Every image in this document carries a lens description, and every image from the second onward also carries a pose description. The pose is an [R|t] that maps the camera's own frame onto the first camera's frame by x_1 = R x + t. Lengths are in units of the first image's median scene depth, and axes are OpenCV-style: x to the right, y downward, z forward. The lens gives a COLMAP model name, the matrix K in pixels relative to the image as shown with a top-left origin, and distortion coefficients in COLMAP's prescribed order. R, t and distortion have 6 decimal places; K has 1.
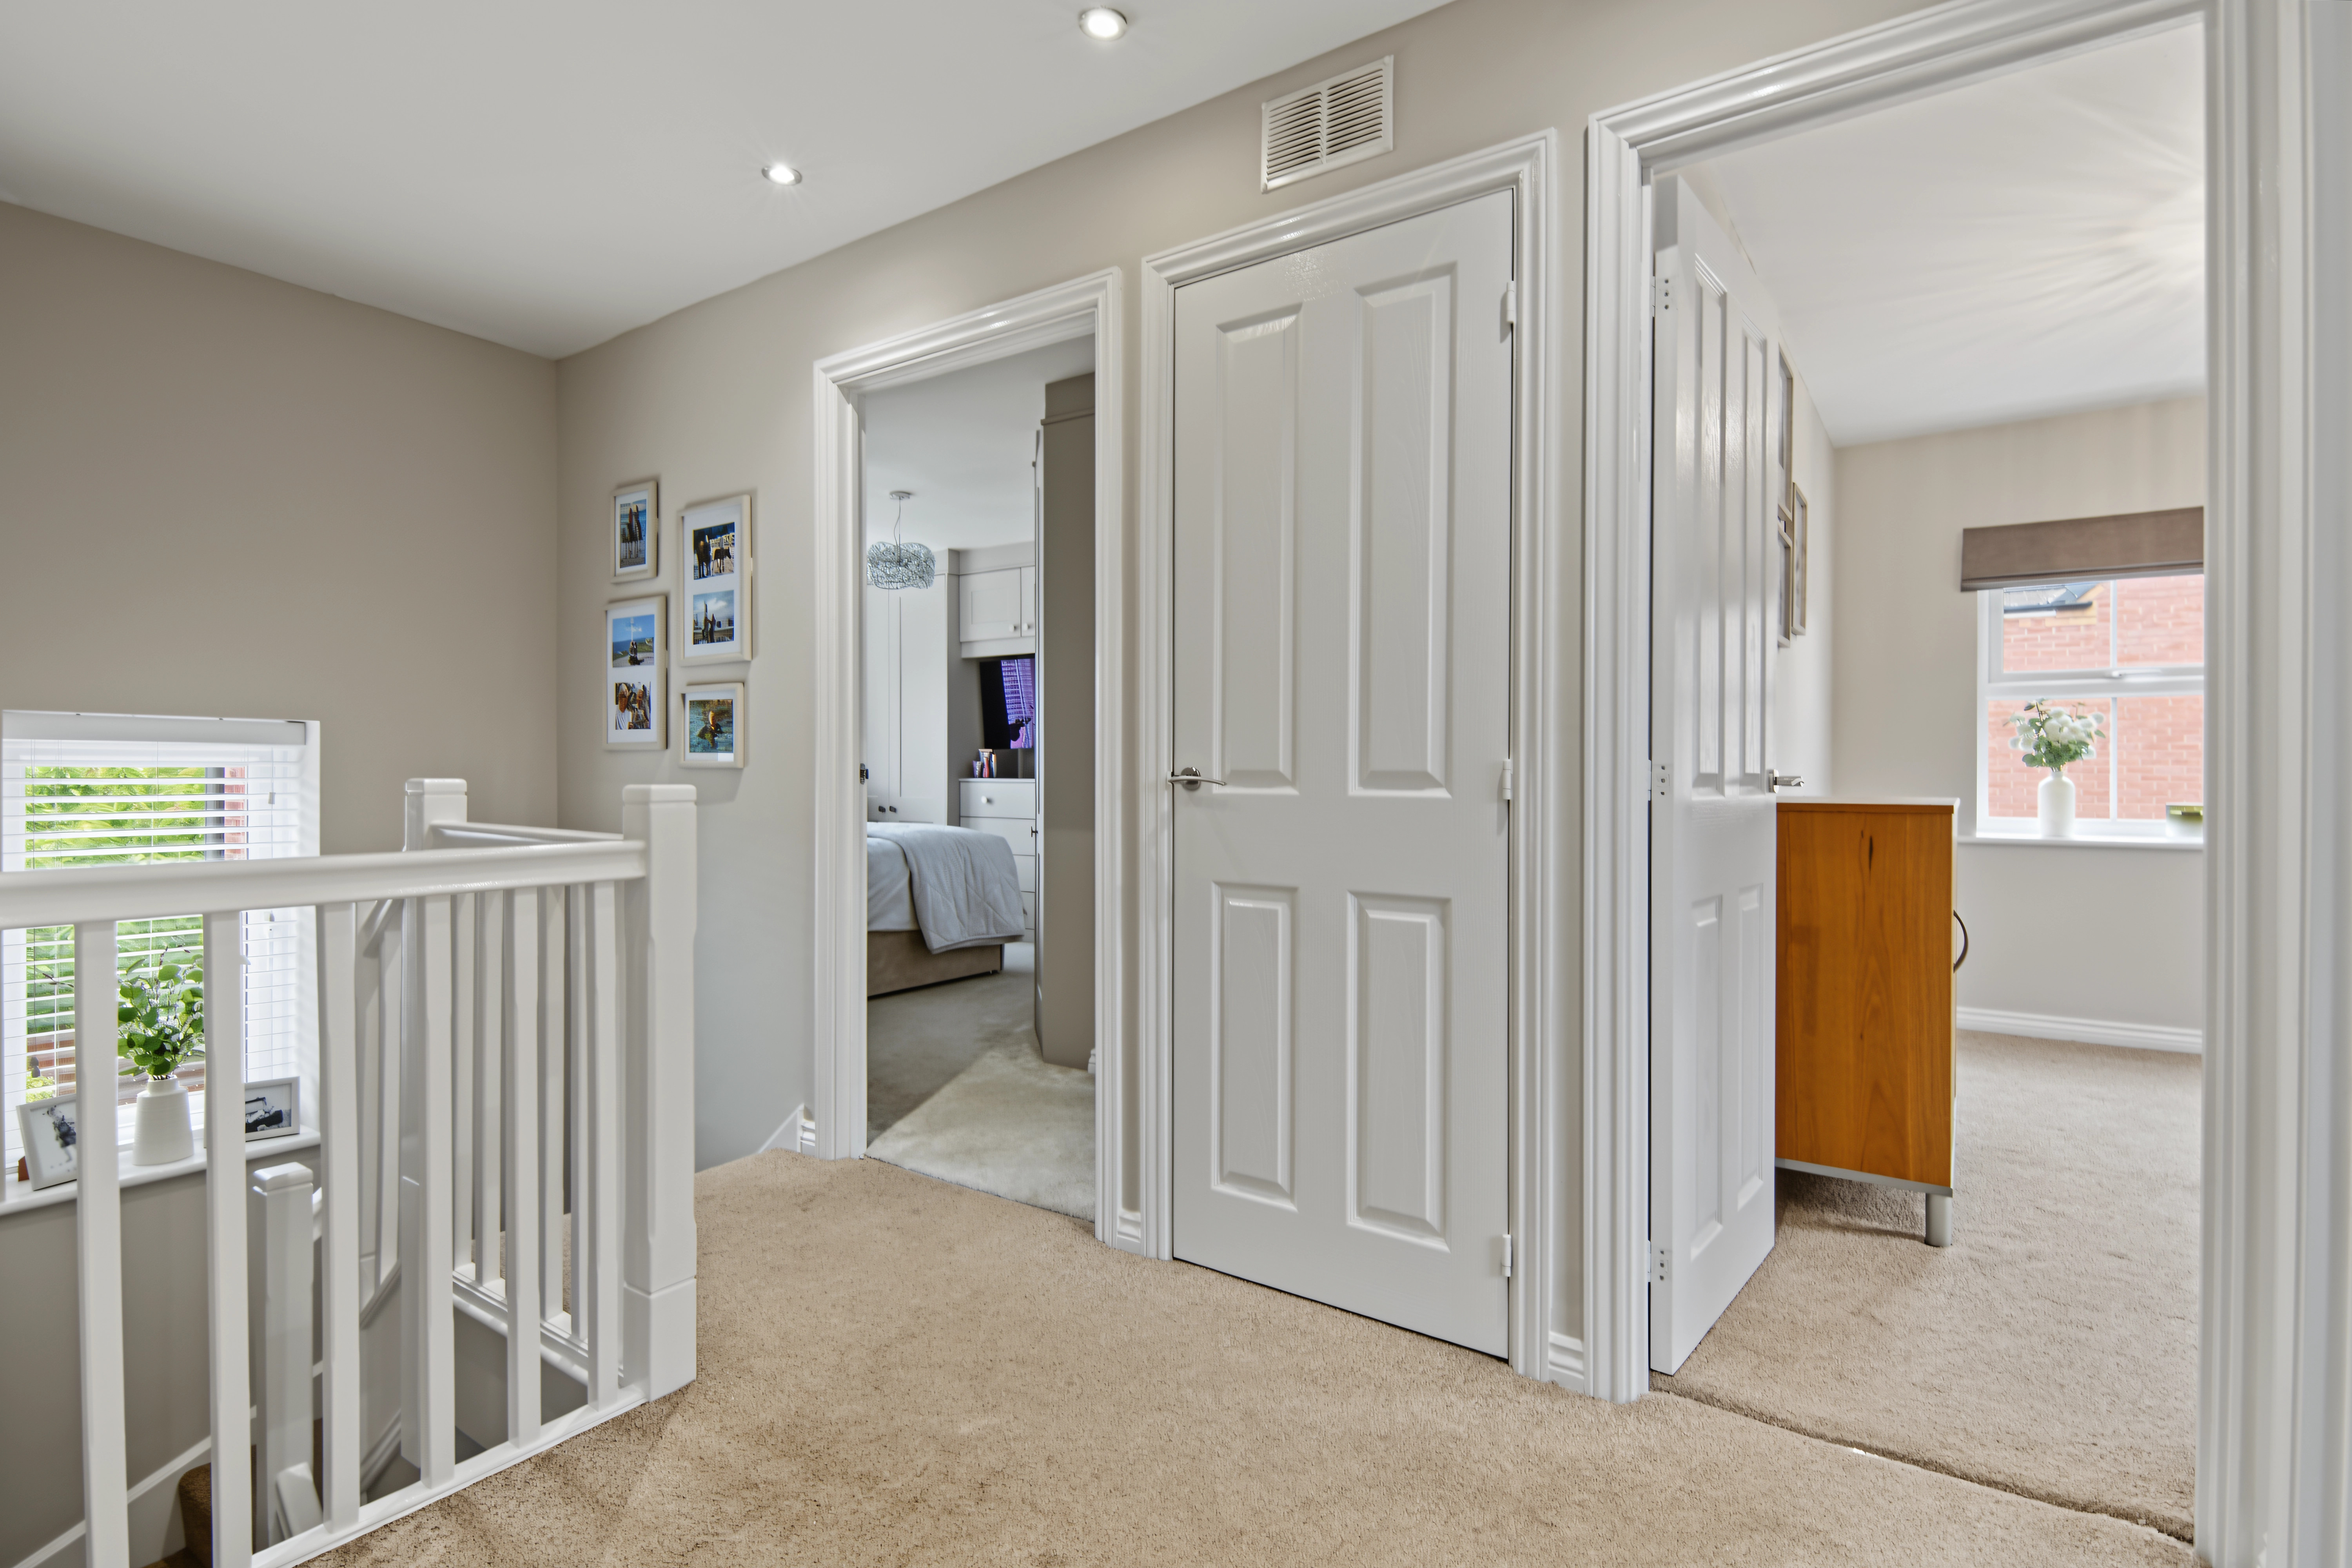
lens RADIAL K [[1161.3, 0, 1150.2], [0, 1161.3, 776.6], [0, 0, 1]] dist [0.036656, -0.024208]
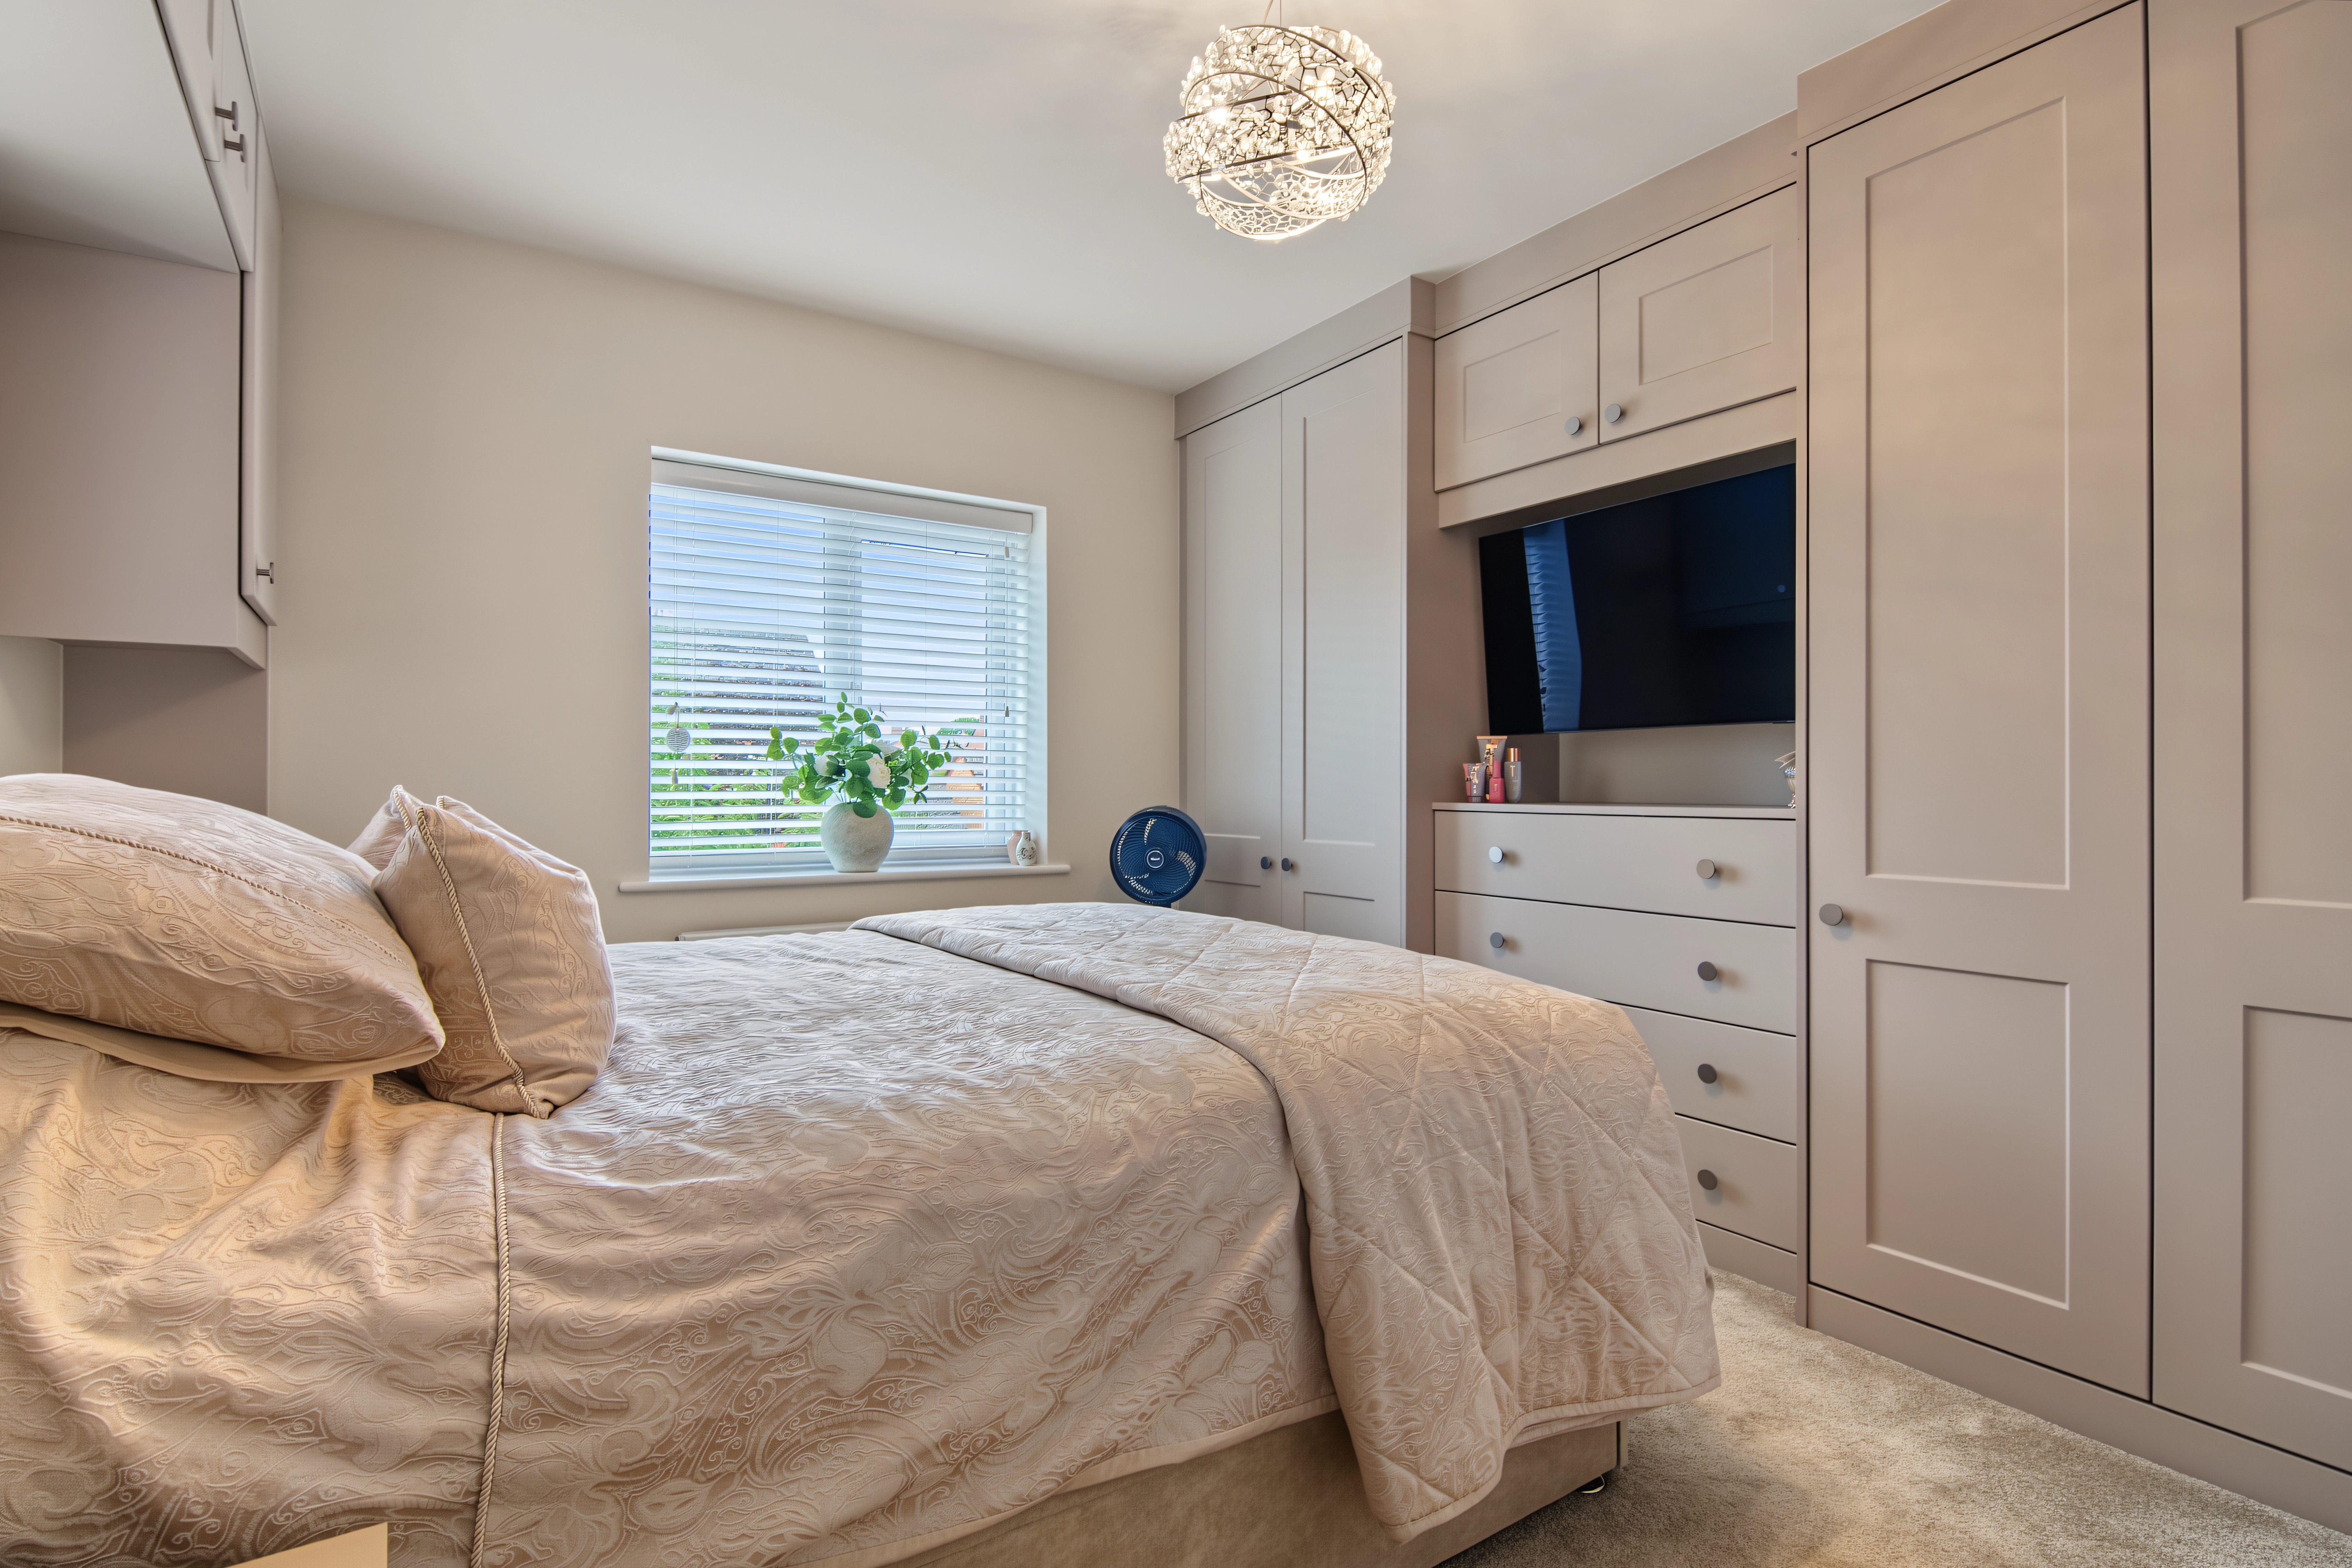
lens RADIAL K [[1161.3, 0, 1150.2], [0, 1161.3, 776.6], [0, 0, 1]] dist [0.036656, -0.024208]
pose [[0.934525, -0.003387, -0.355881, -0.108176], [-0.000408, 0.999944, -0.010590, -0.003865], [0.355897, 0.010042, 0.934471, 0.554522]]
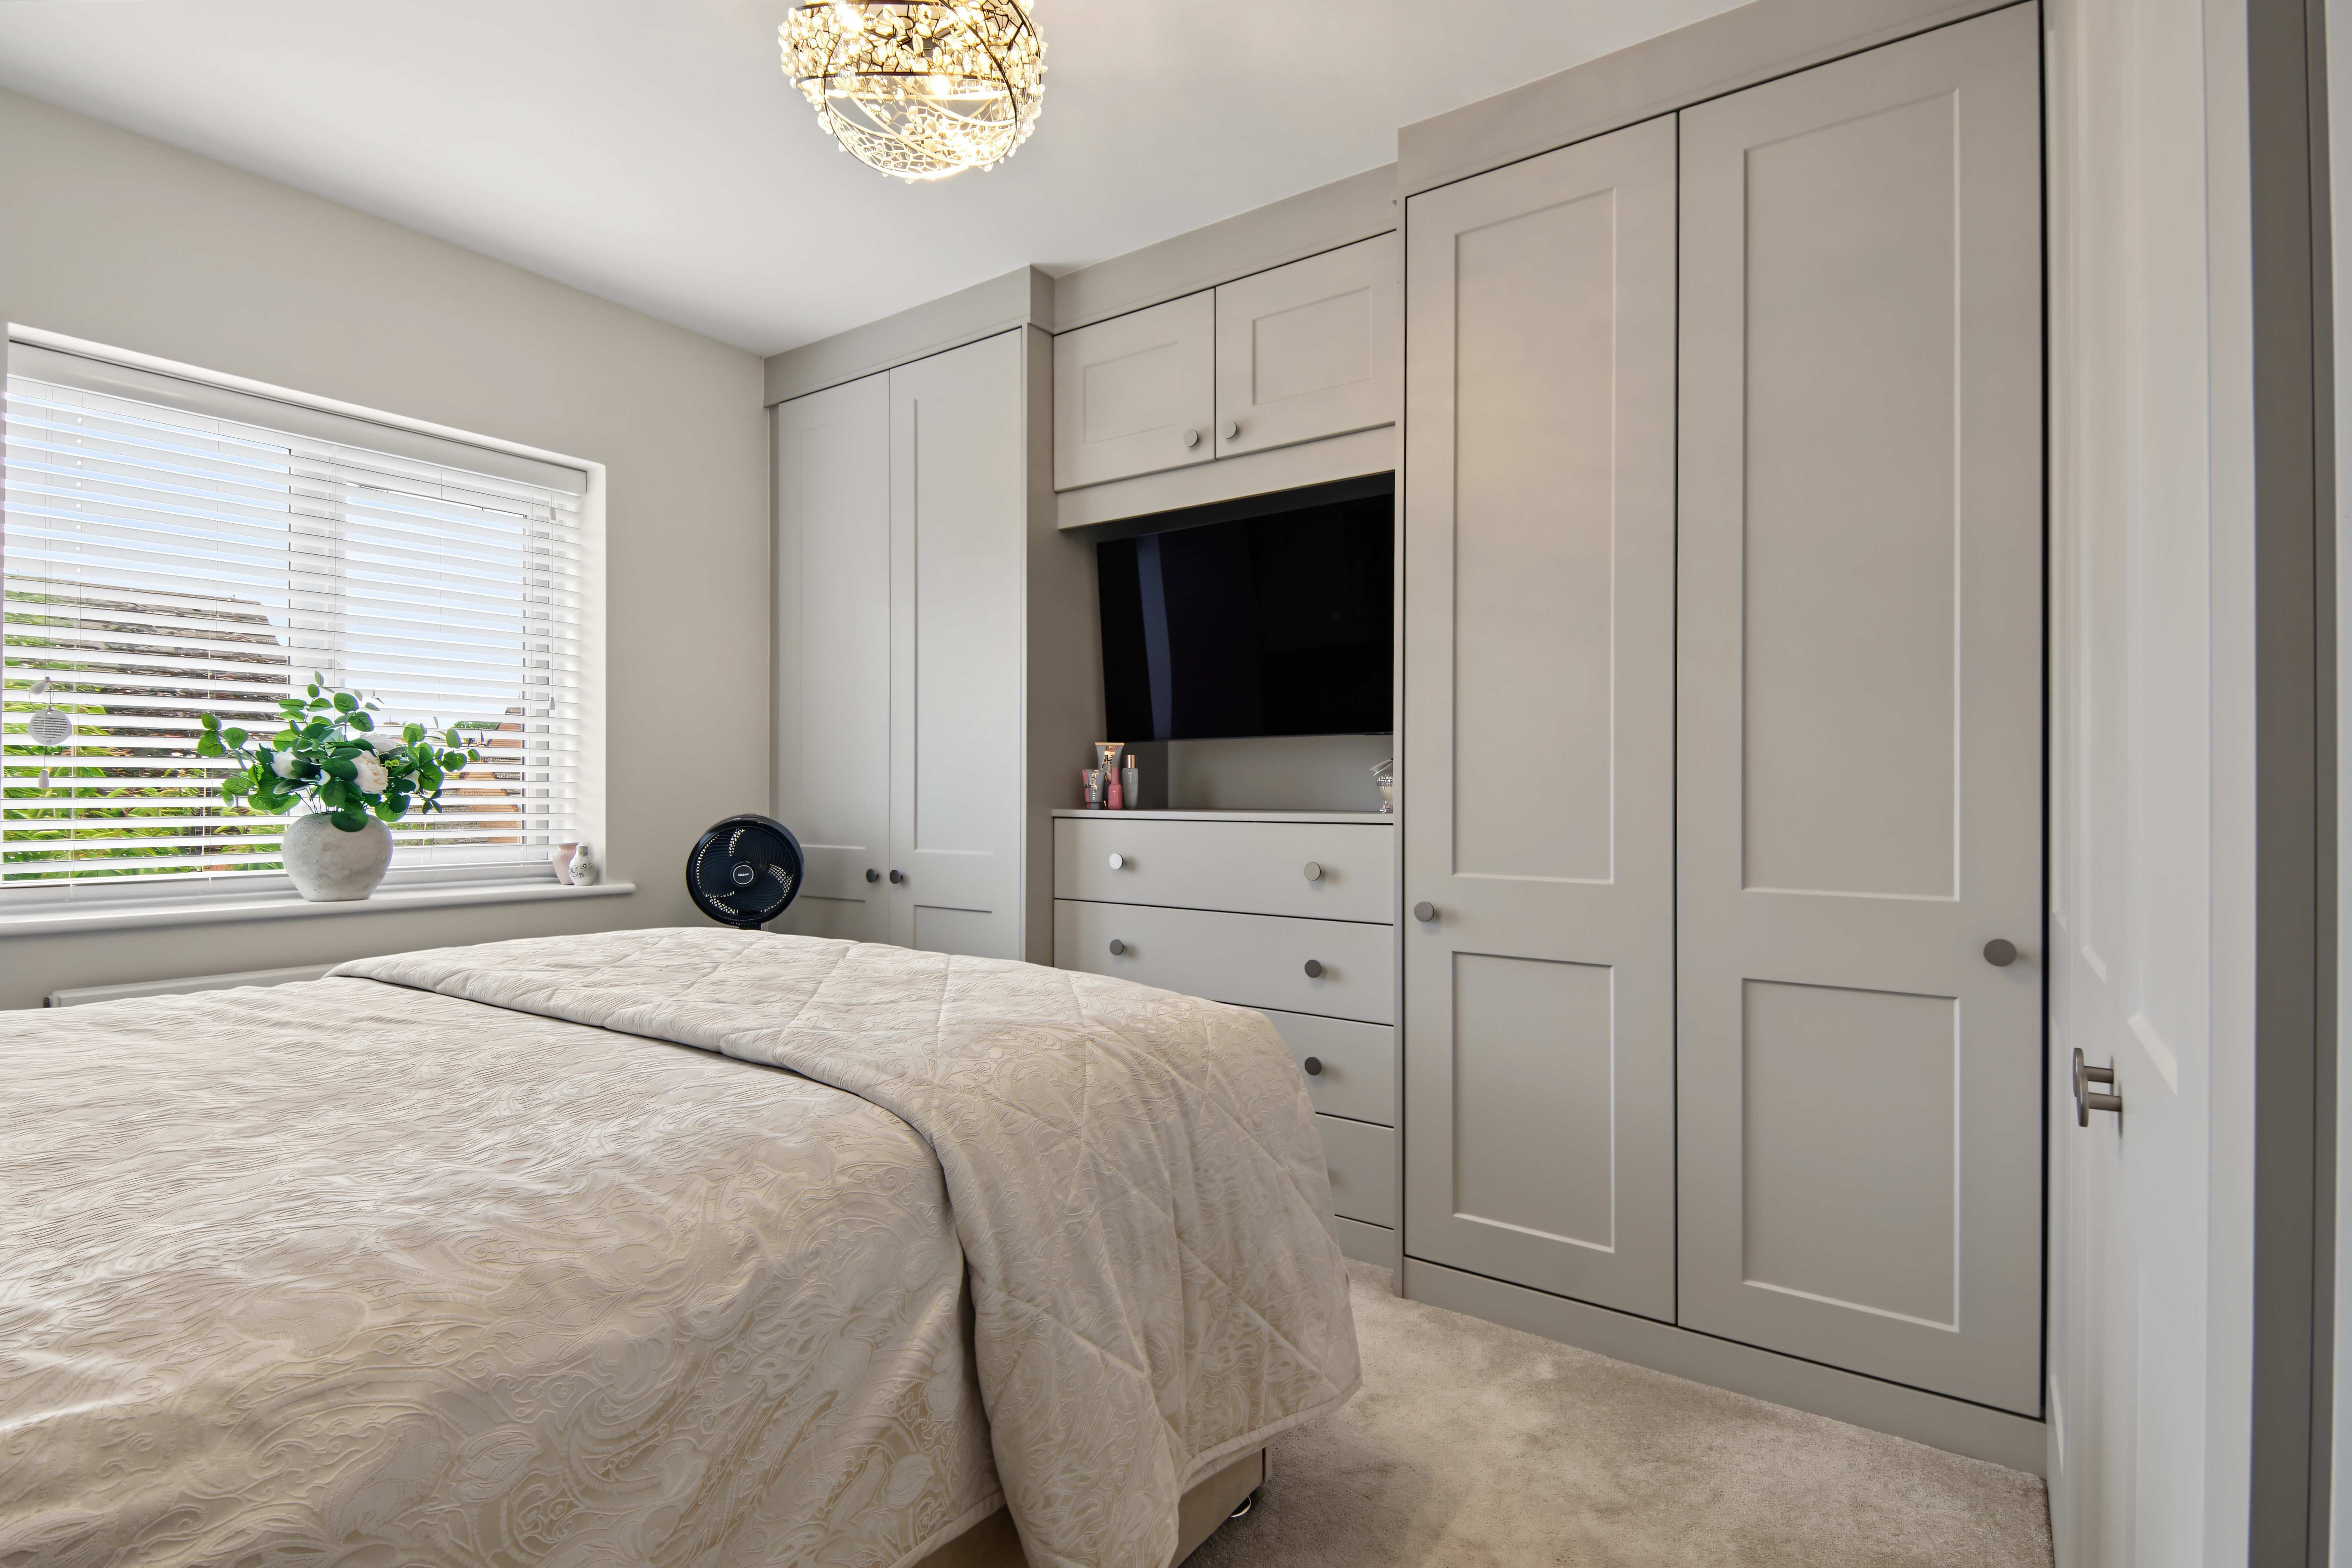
lens RADIAL K [[1152.7, 0, 1176.0], [0, 1152.7, 784.0], [0, 0, 1]] dist [0.032002, -0.026838]
pose [[0.999884, 0.001097, 0.015179, -0.126023], [-0.000942, 0.999948, -0.010182, -0.003858], [-0.015189, 0.010166, 0.999833, 0.578619]]
